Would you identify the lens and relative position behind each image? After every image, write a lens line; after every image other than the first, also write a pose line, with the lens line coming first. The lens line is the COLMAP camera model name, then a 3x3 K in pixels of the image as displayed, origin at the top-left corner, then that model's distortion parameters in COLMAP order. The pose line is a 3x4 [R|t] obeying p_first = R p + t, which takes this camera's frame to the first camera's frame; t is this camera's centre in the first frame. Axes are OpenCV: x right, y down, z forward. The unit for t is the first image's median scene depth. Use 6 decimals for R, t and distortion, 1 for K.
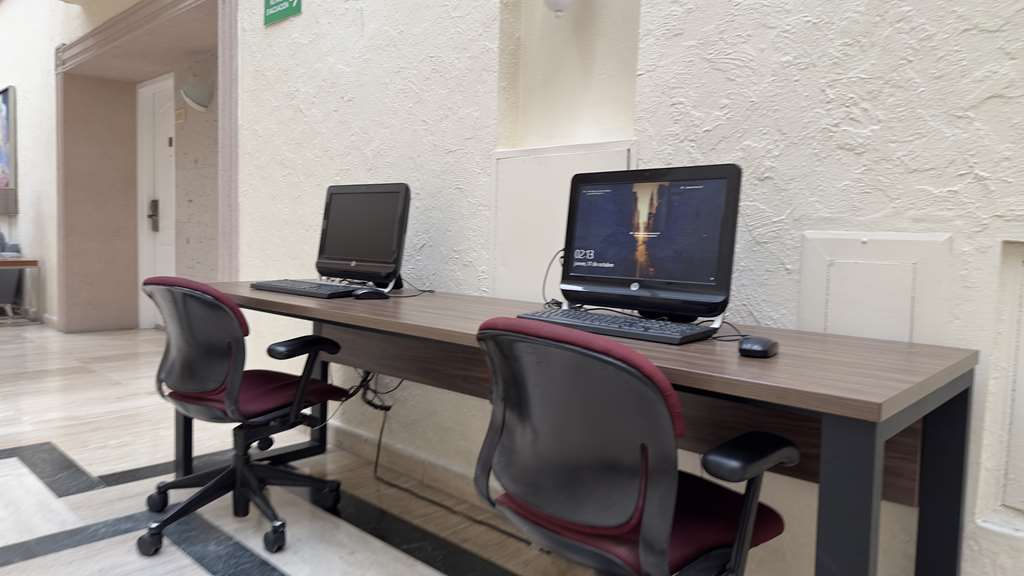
lens RADIAL K [[722.5, 0, 496.2], [0, 722.5, 287.3], [0, 0, 1]] dist [0.123405, -0.201307]
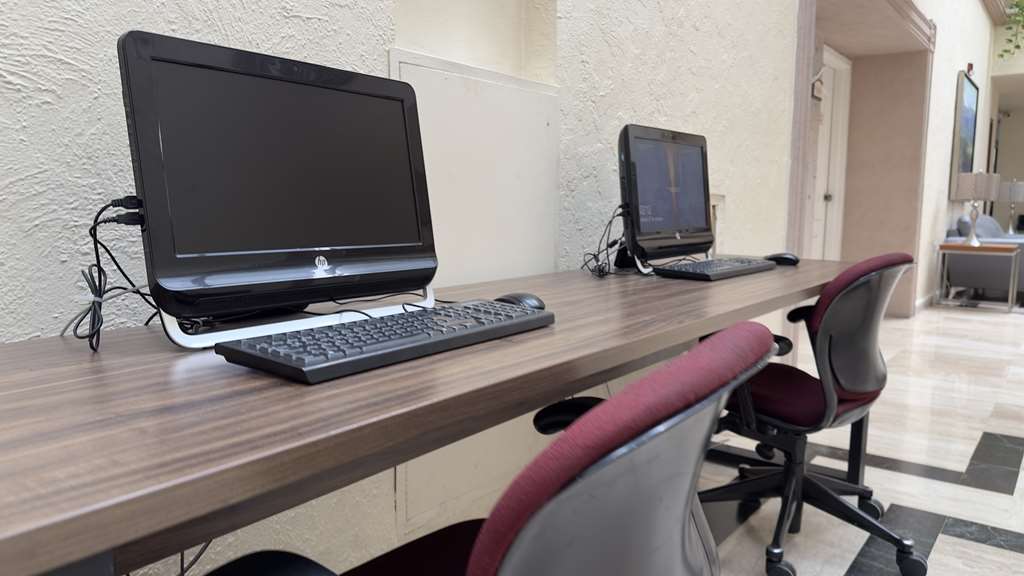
lens RADIAL K [[722.5, 0, 496.2], [0, 722.5, 287.3], [0, 0, 1]] dist [0.123405, -0.201307]
pose [[-0.114690, -0.124020, 0.985629, -0.788477], [0.077270, 0.988057, 0.133317, -0.084302], [-0.990392, 0.091450, -0.103737, 1.256138]]
